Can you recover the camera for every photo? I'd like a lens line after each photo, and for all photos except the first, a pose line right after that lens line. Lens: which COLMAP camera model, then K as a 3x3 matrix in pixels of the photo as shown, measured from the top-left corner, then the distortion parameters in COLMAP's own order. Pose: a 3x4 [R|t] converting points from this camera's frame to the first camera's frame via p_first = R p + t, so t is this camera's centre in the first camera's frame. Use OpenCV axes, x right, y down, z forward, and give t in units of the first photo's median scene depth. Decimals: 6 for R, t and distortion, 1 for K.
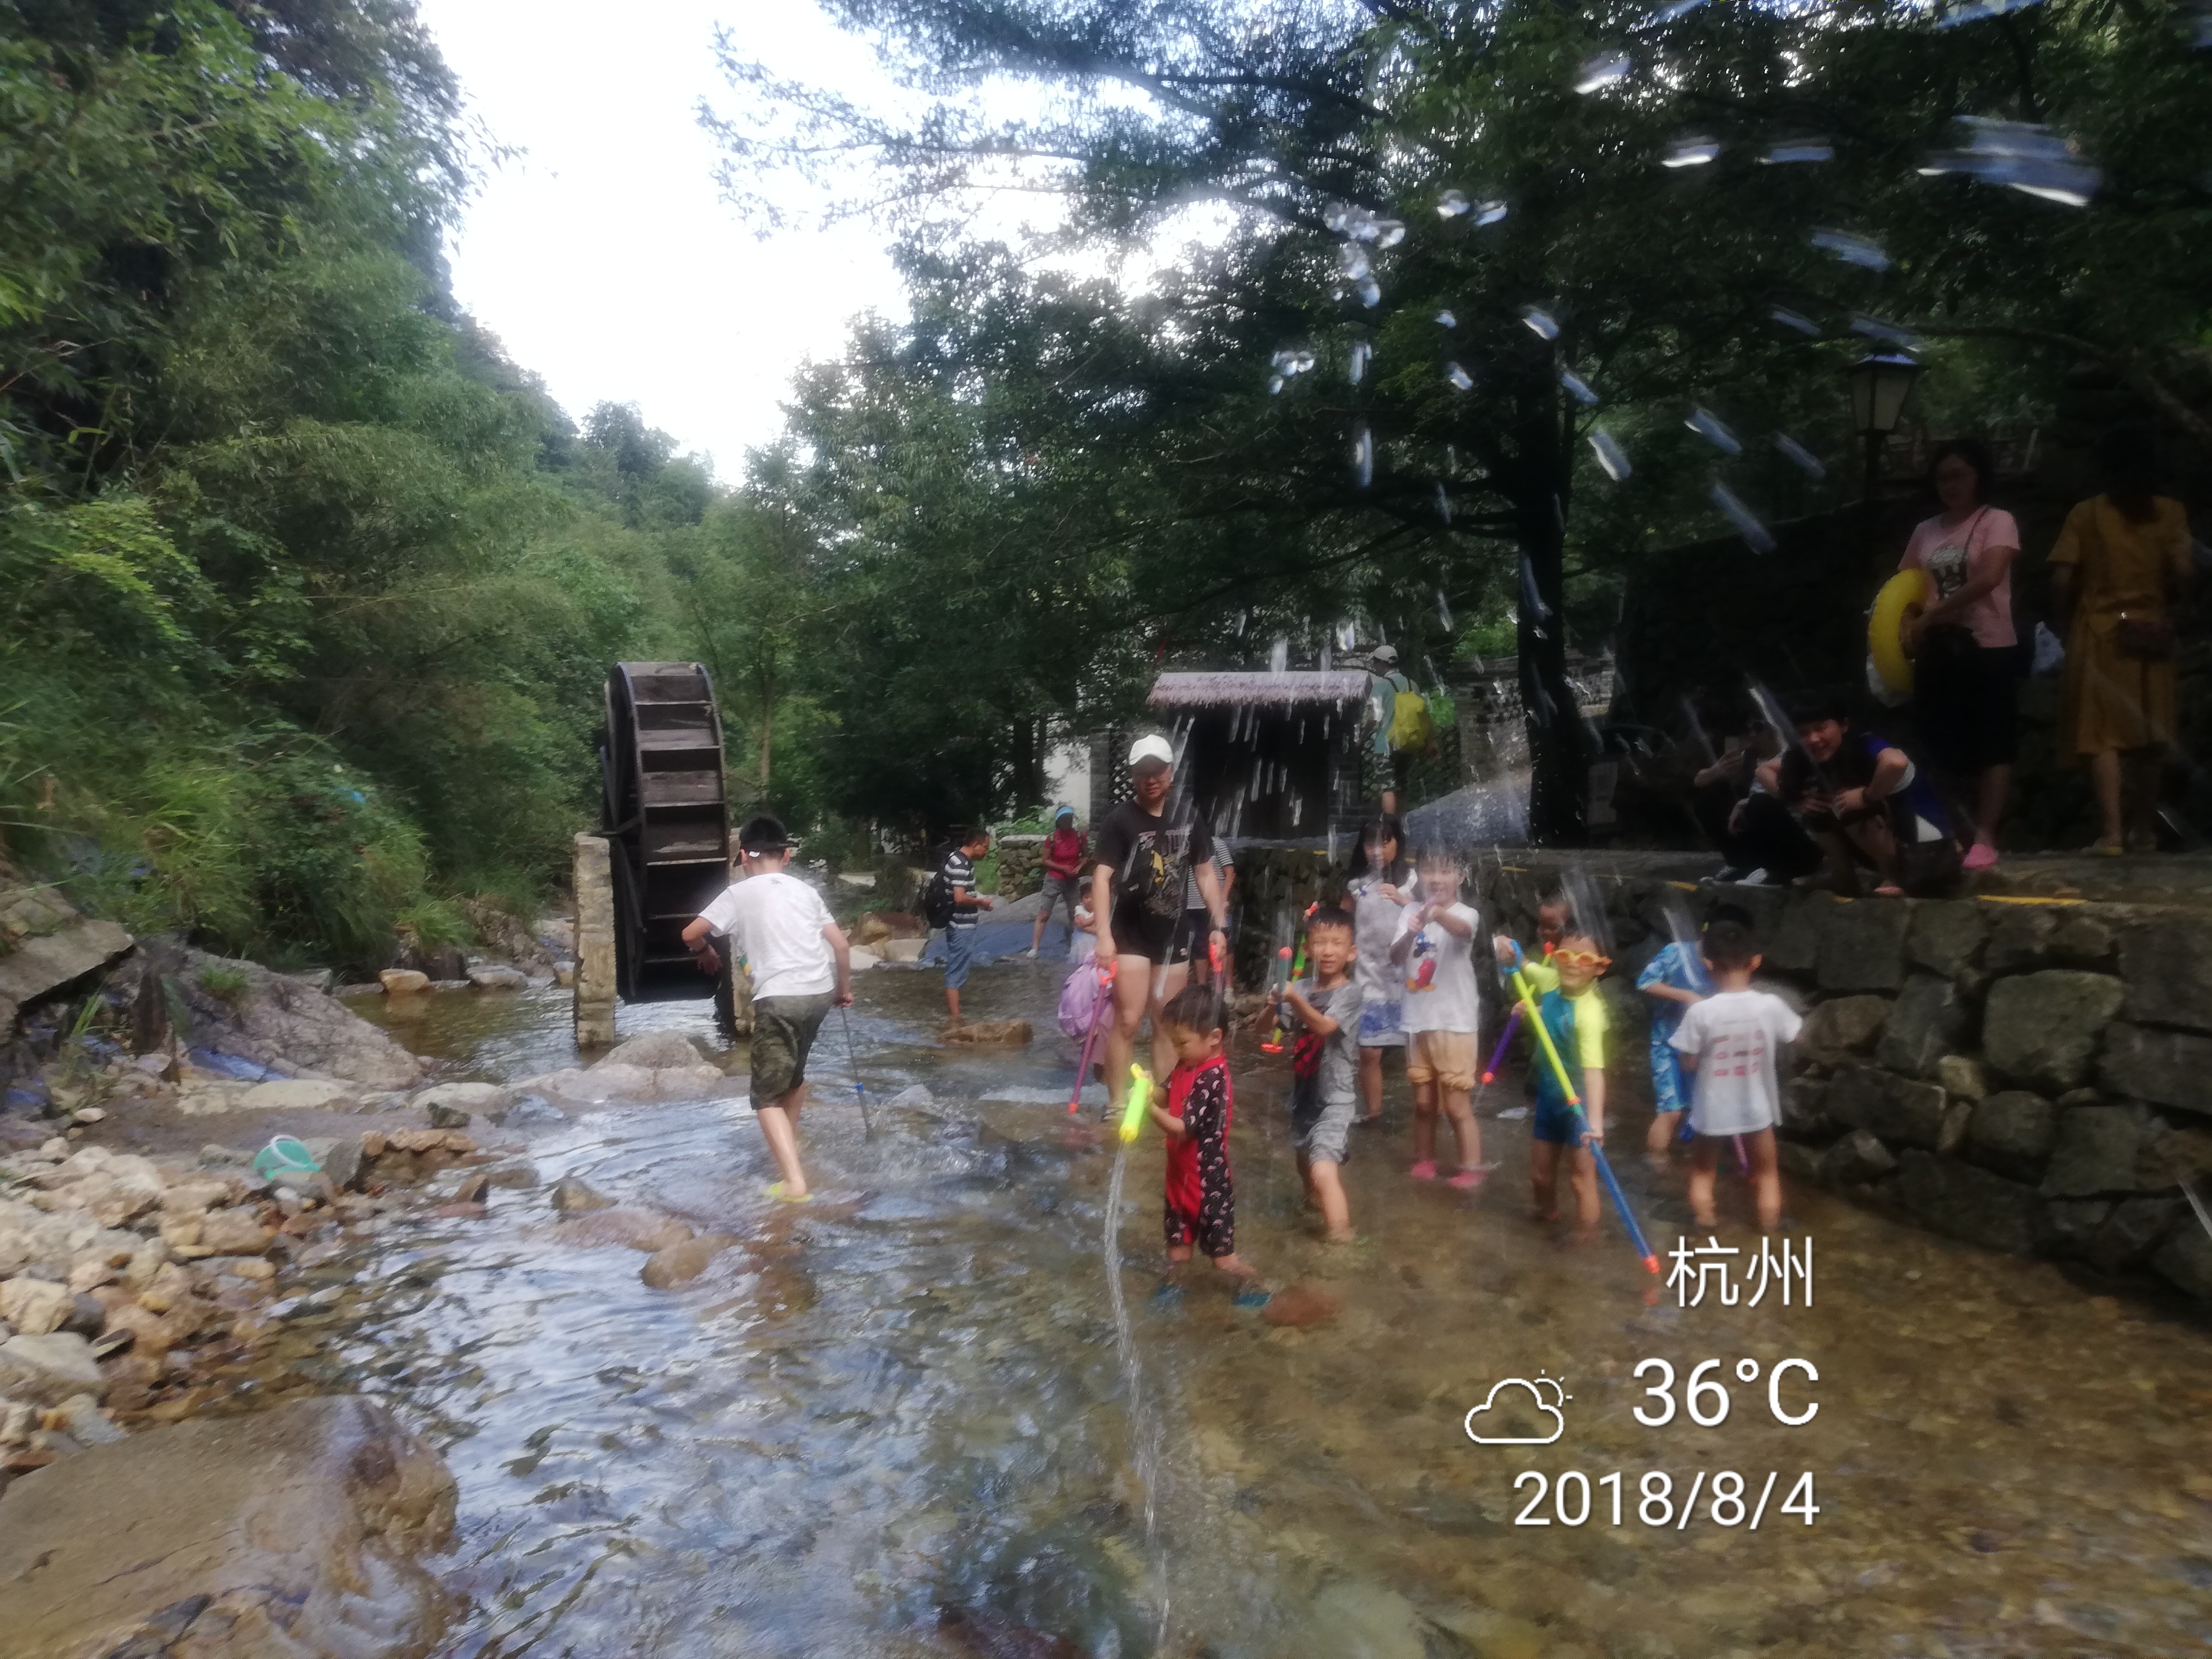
lens RADIAL K [[1669.6, 0, 1106.0], [0, 1669.6, 809.8], [0, 0, 1]] dist [0.051067, -0.067541]
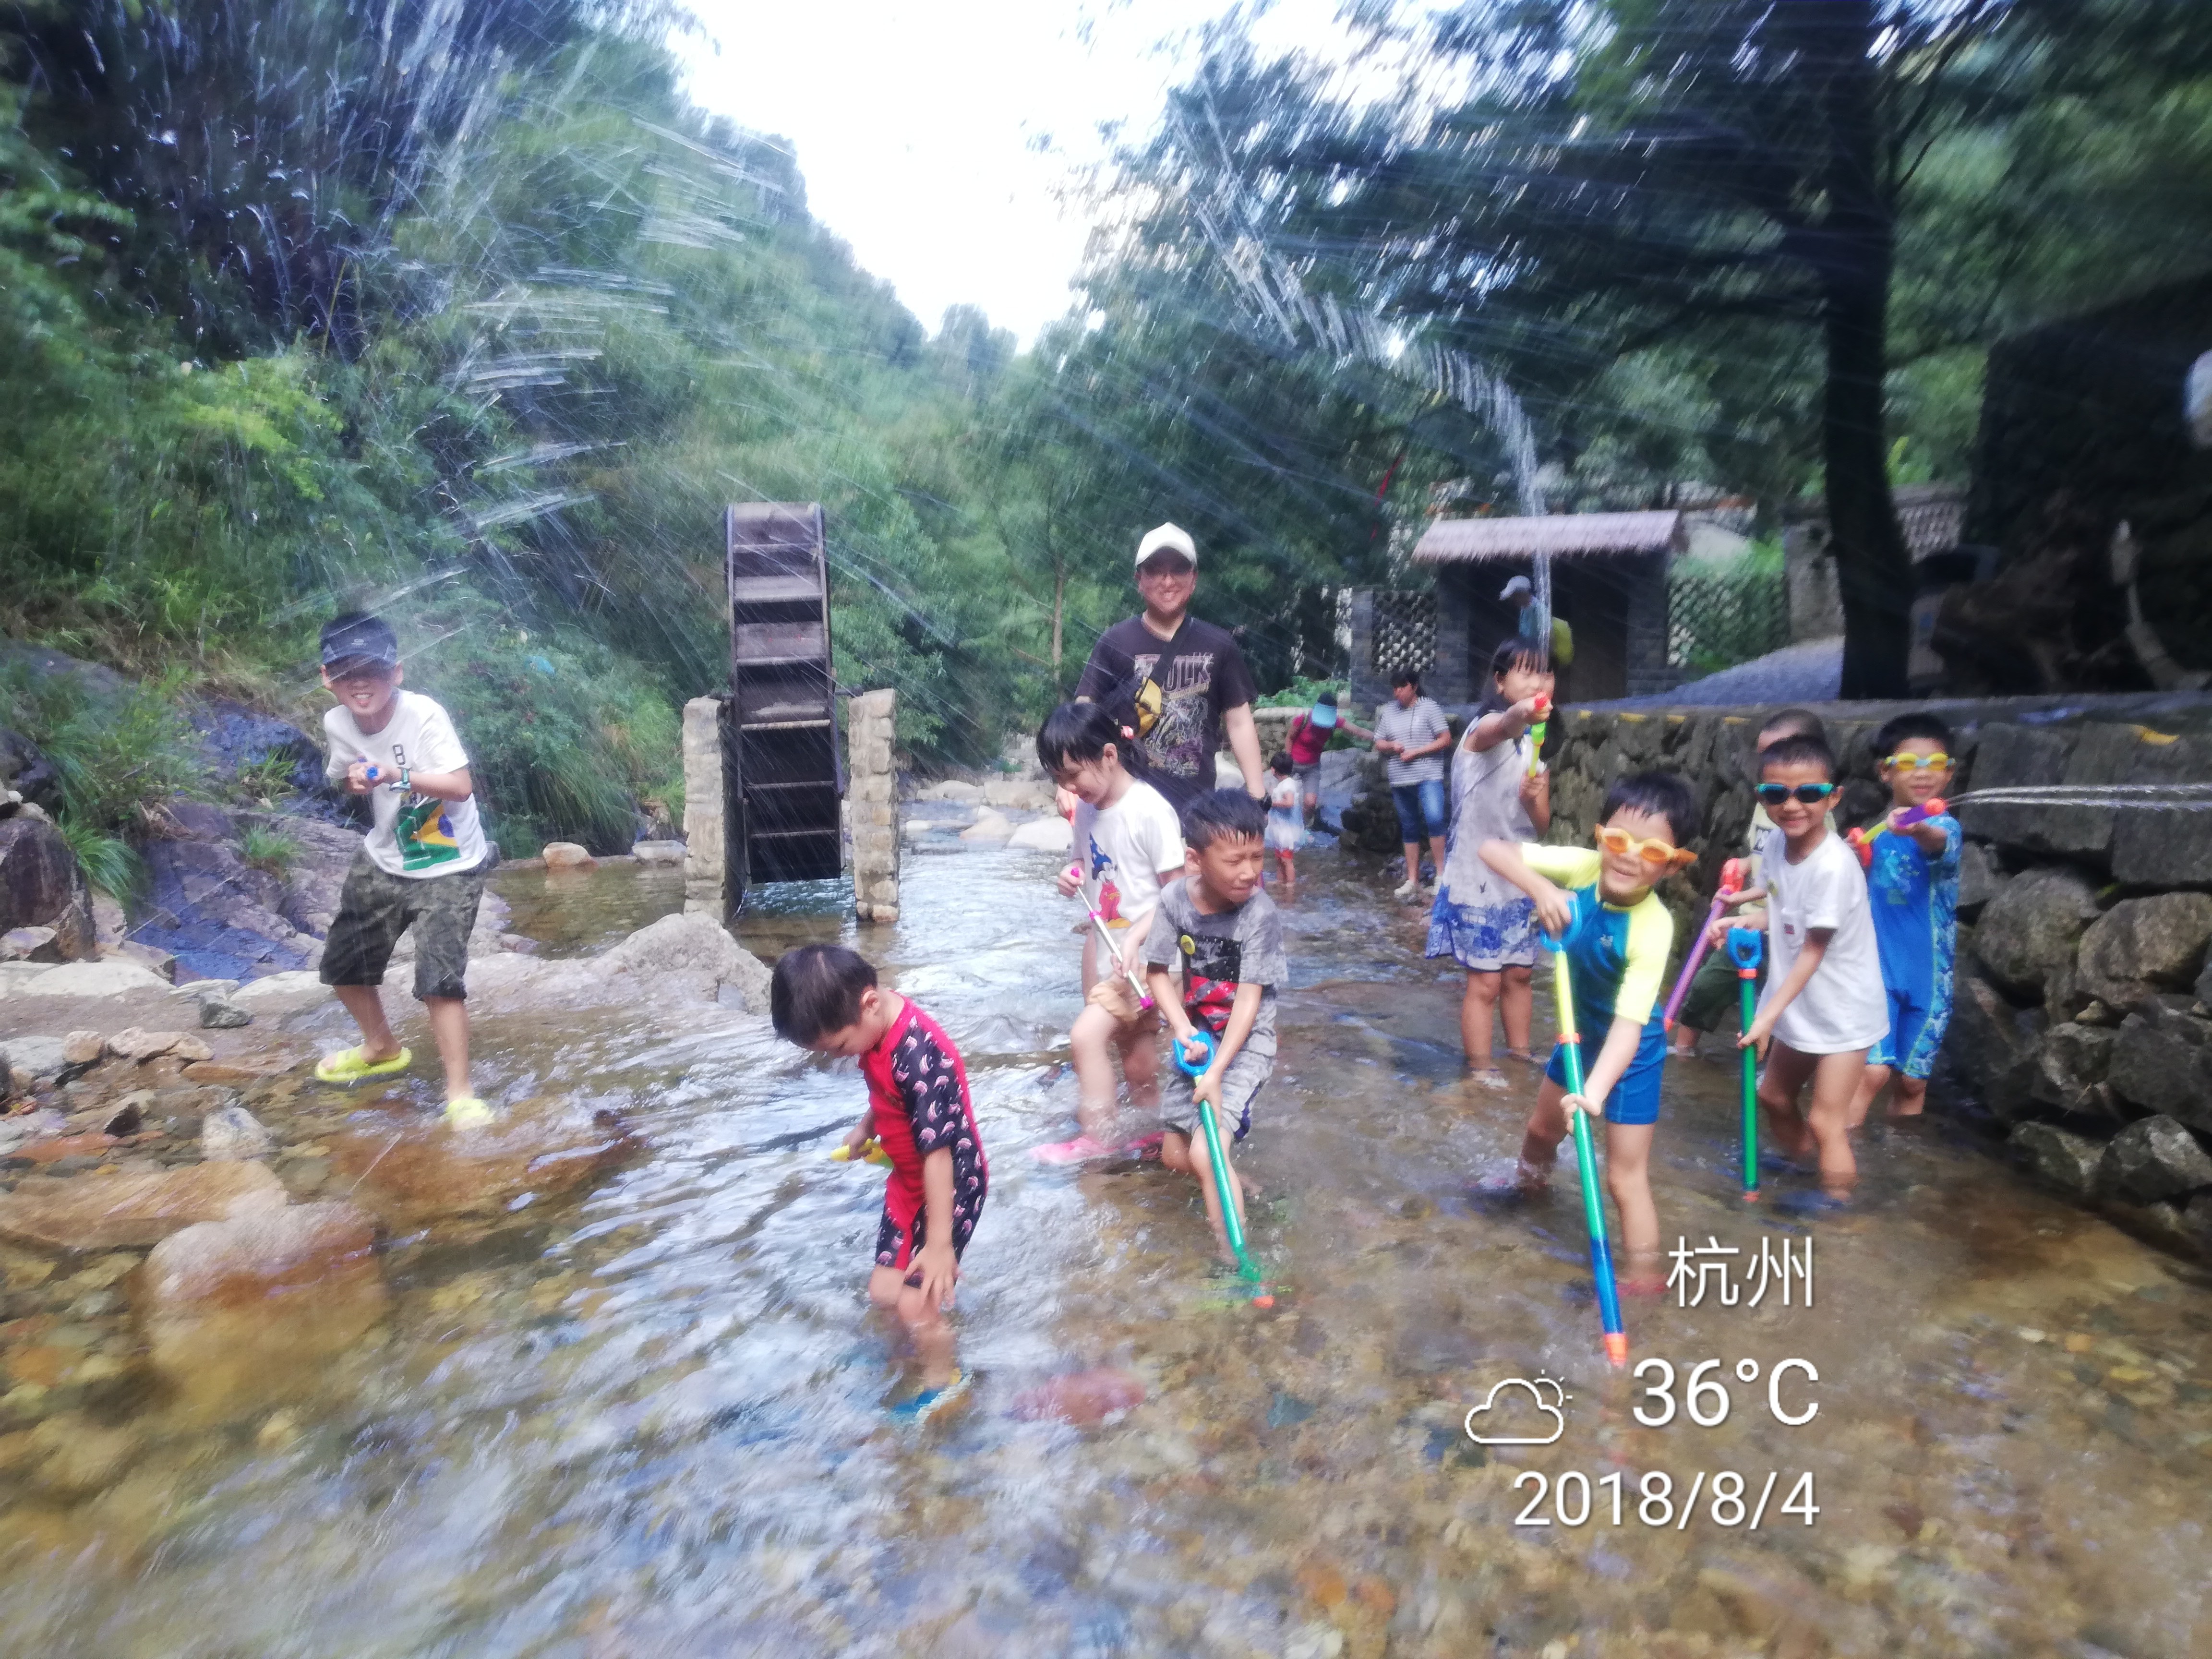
lens RADIAL K [[1669.6, 0, 1089.4], [0, 1669.6, 816.5], [0, 0, 1]] dist [0.051067, -0.067541]
pose [[0.976029, 0.006947, -0.217529, 0.081952], [0.008512, 0.997507, 0.070050, 0.015118], [0.217474, -0.070223, 0.973537, 0.134873]]
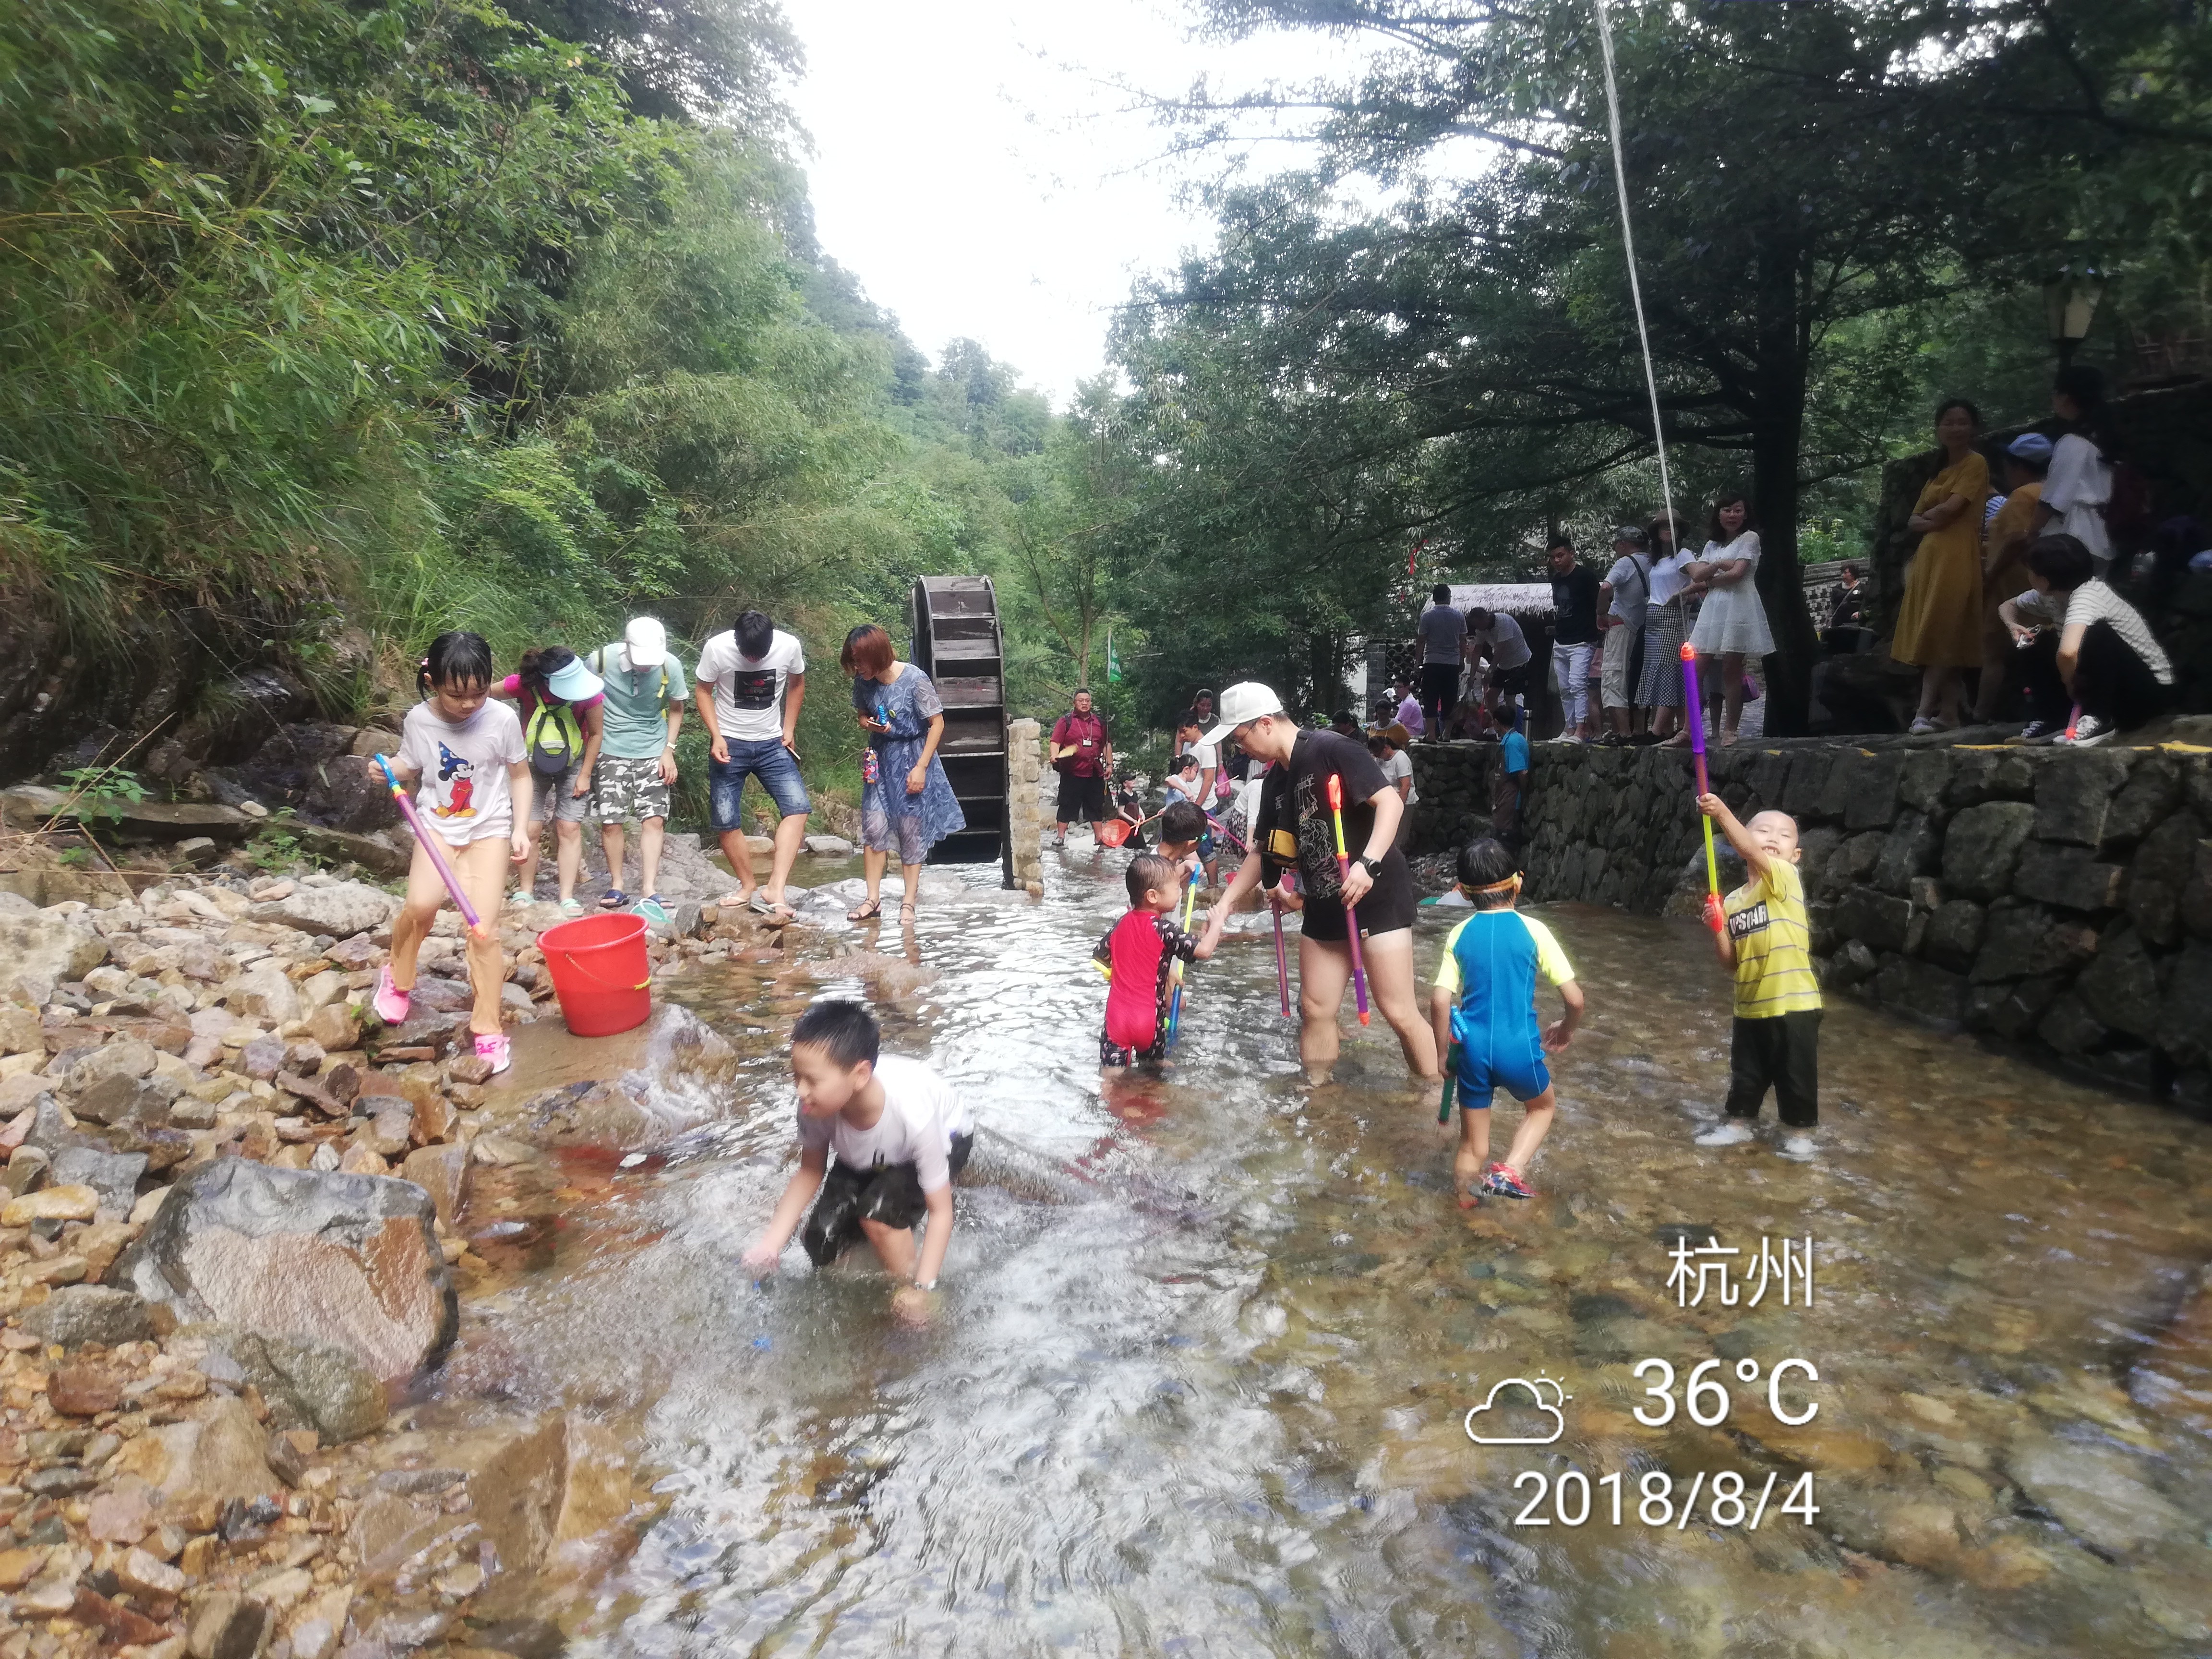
lens RADIAL K [[1669.6, 0, 1127.6], [0, 1669.6, 820.3], [0, 0, 1]] dist [0.051067, -0.067541]
pose [[0.981971, 0.018311, -0.188142, 0.064107], [-0.008656, 0.998609, 0.052013, 0.018289], [0.188833, -0.049447, 0.980764, -0.113494]]
